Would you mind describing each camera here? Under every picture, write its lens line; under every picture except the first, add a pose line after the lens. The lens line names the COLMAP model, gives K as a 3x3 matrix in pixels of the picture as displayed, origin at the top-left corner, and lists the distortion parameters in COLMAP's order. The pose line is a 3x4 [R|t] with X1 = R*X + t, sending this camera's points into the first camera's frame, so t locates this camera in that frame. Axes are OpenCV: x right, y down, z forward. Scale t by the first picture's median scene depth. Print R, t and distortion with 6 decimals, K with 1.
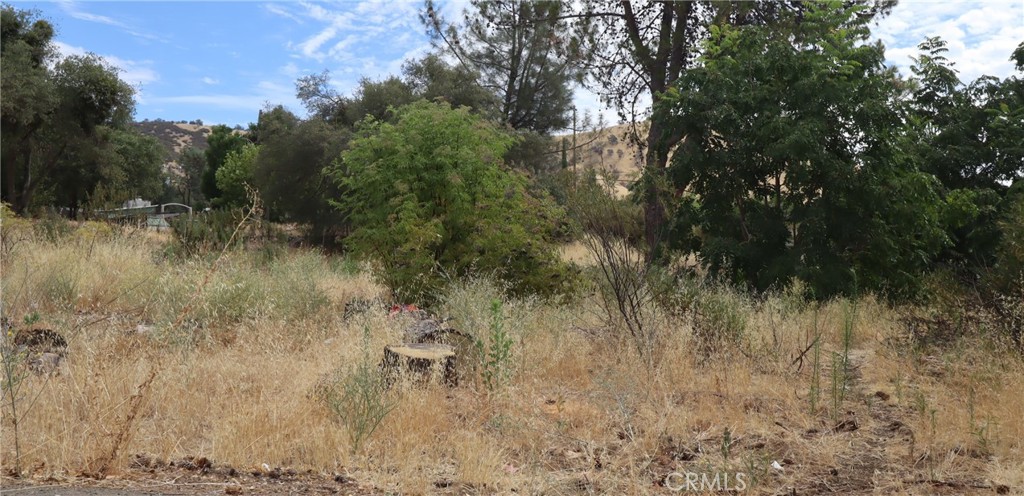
lens RADIAL K [[967.6, 0, 513.3], [0, 967.6, 253.3], [0, 0, 1]] dist [0.000137, 0.000000]
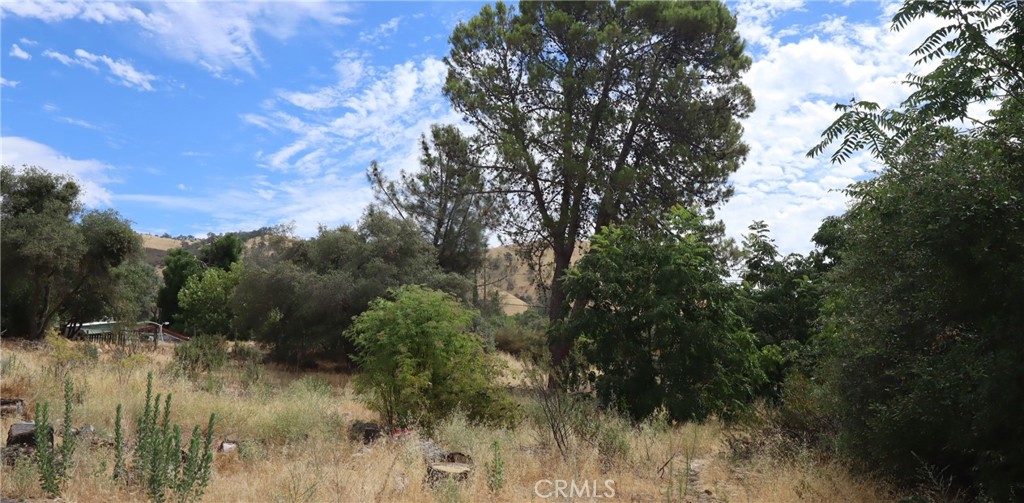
lens RADIAL K [[856.1, 0, 507.4], [0, 856.1, 246.4], [0, 0, 1]] dist [0.005464, -0.005448]
pose [[0.994720, 0.023804, 0.099828, -0.040135], [-0.010871, 0.991697, -0.128139, -0.025471], [-0.102049, 0.126377, 0.986719, -0.152500]]
